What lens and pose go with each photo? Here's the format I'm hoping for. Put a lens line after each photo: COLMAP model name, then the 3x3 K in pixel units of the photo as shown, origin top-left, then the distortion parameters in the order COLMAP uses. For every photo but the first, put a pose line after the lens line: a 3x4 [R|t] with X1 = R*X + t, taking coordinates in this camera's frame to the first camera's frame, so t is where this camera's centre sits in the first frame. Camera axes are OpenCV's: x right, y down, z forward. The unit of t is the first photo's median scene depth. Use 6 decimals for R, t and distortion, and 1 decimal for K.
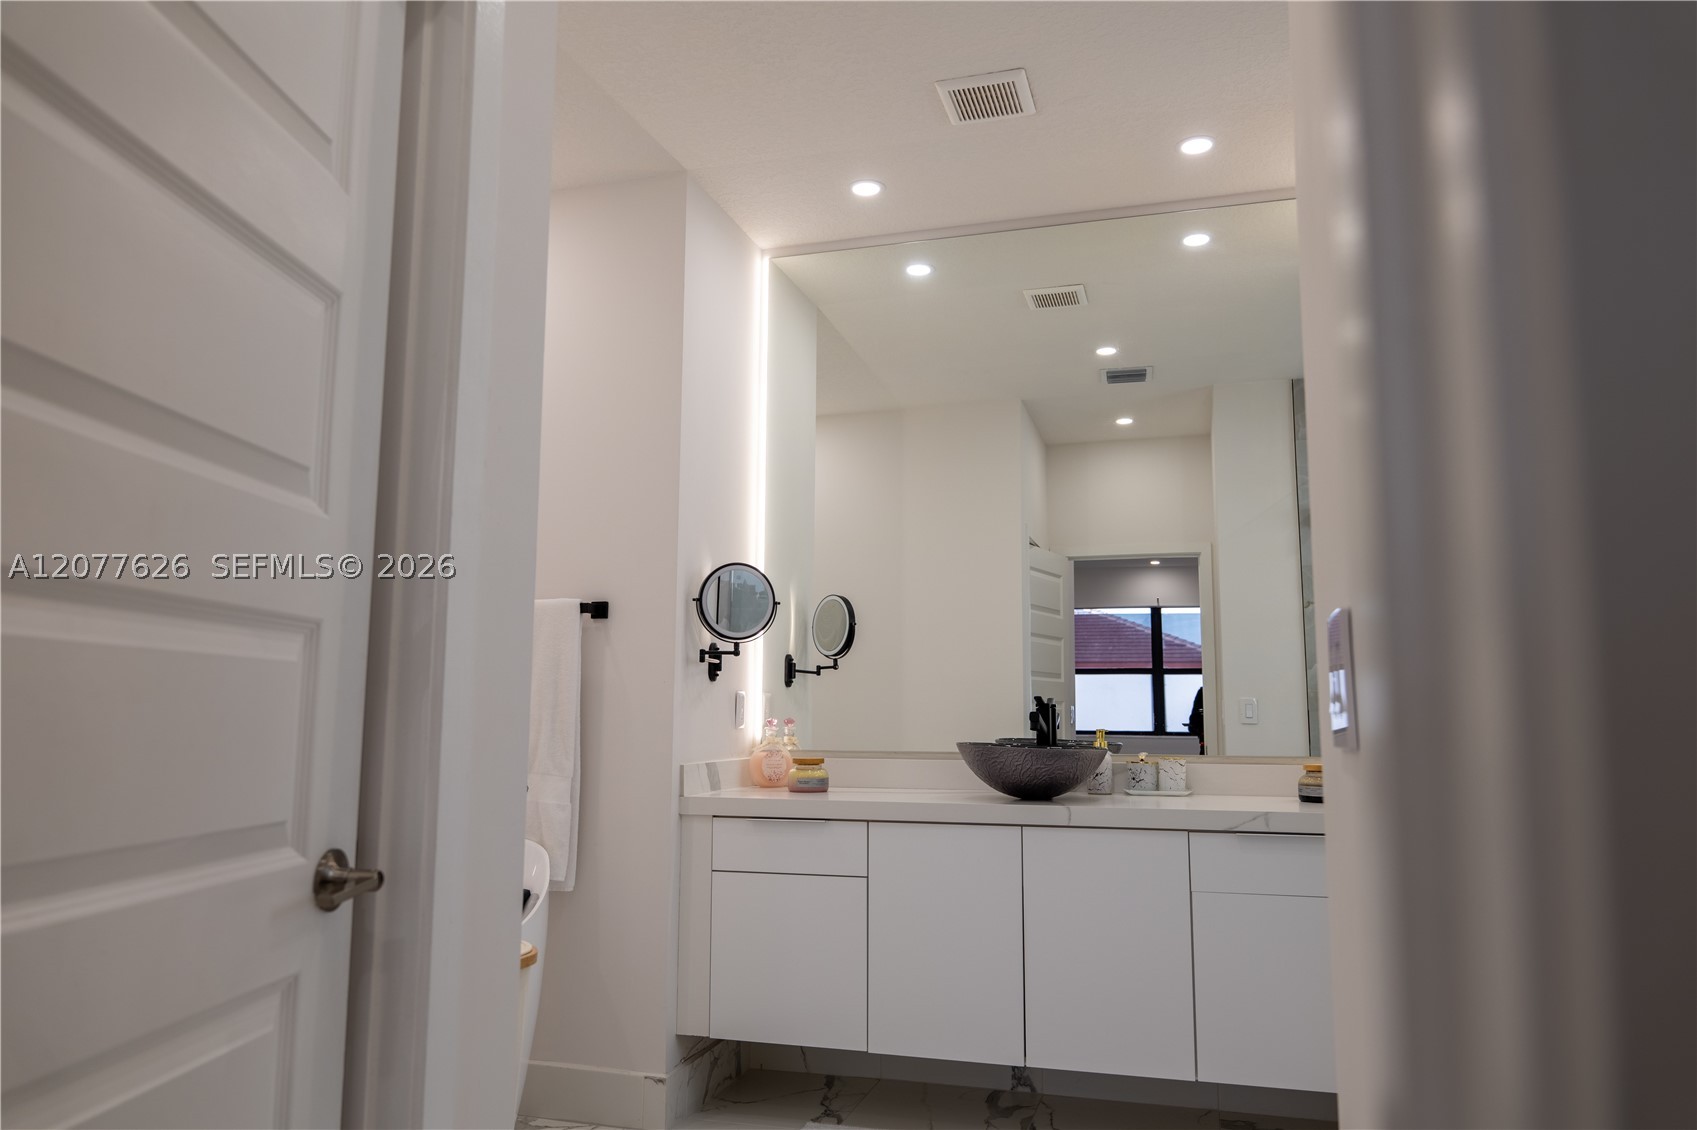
lens RADIAL K [[1155.7, 0, 848.7], [0, 1155.7, 569.1], [0, 0, 1]] dist [0.001728, -0.014505]
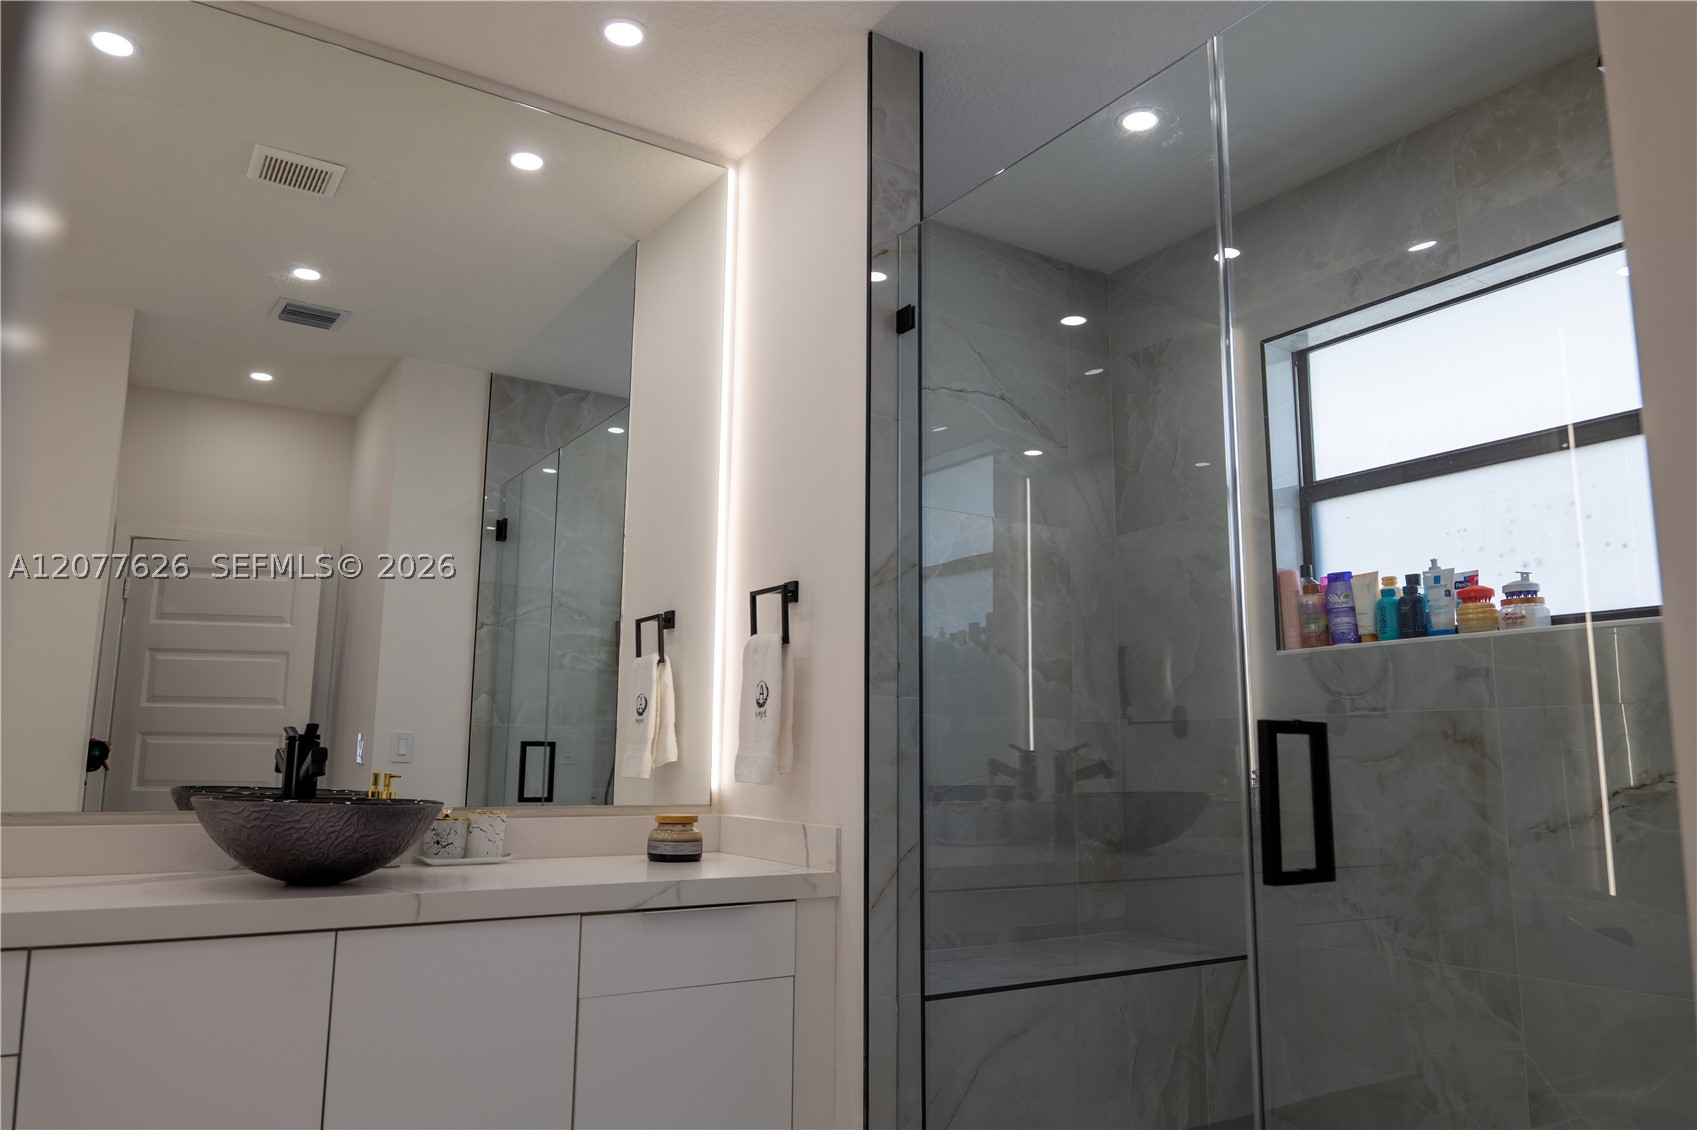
lens RADIAL K [[1155.7, 0, 848.7], [0, 1155.7, 569.1], [0, 0, 1]] dist [0.001728, -0.014505]
pose [[0.655713, 0.123623, 0.744821, -0.137773], [-0.100691, 0.992010, -0.076007, 0.043307], [-0.748266, -0.025158, 0.662922, 0.345047]]
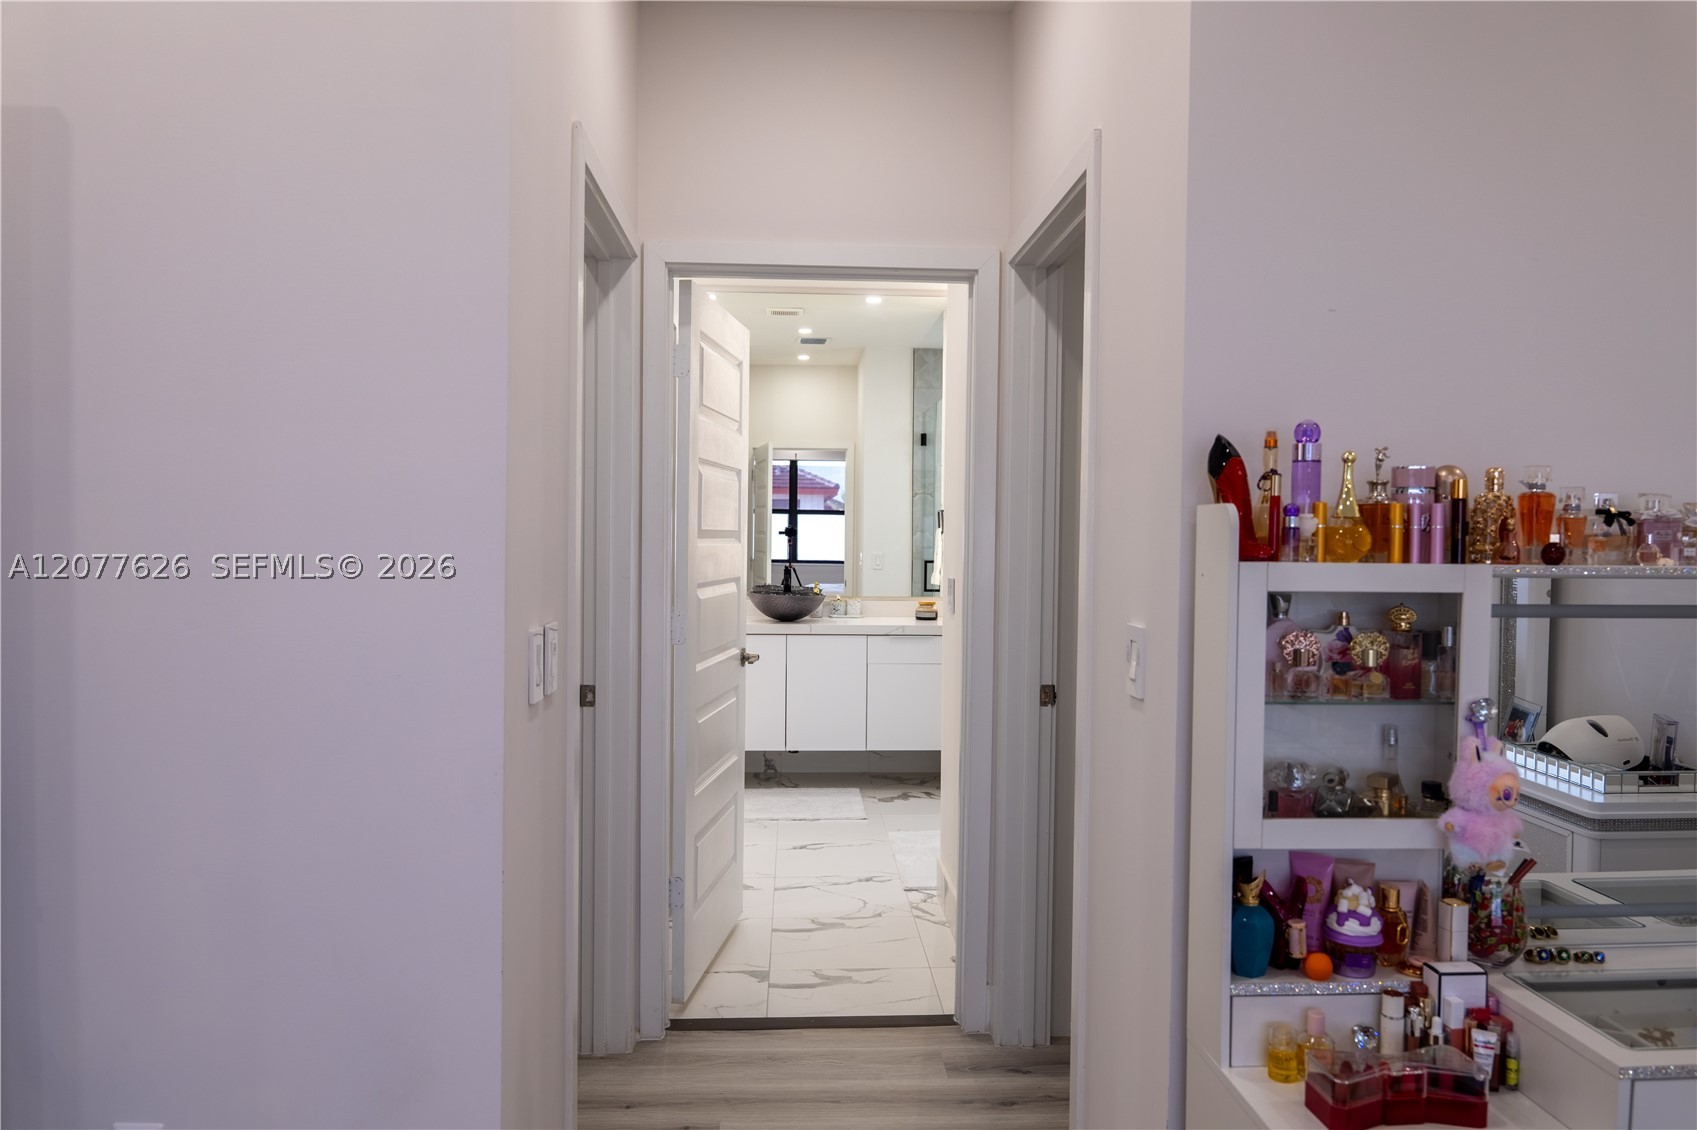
lens RADIAL K [[1155.7, 0, 848.7], [0, 1155.7, 569.1], [0, 0, 1]] dist [0.001728, -0.014505]
pose [[0.943766, -0.006157, 0.330556, -0.361602], [-0.046769, 0.987286, 0.151918, -0.174995], [-0.327289, -0.158834, 0.931479, -0.774646]]
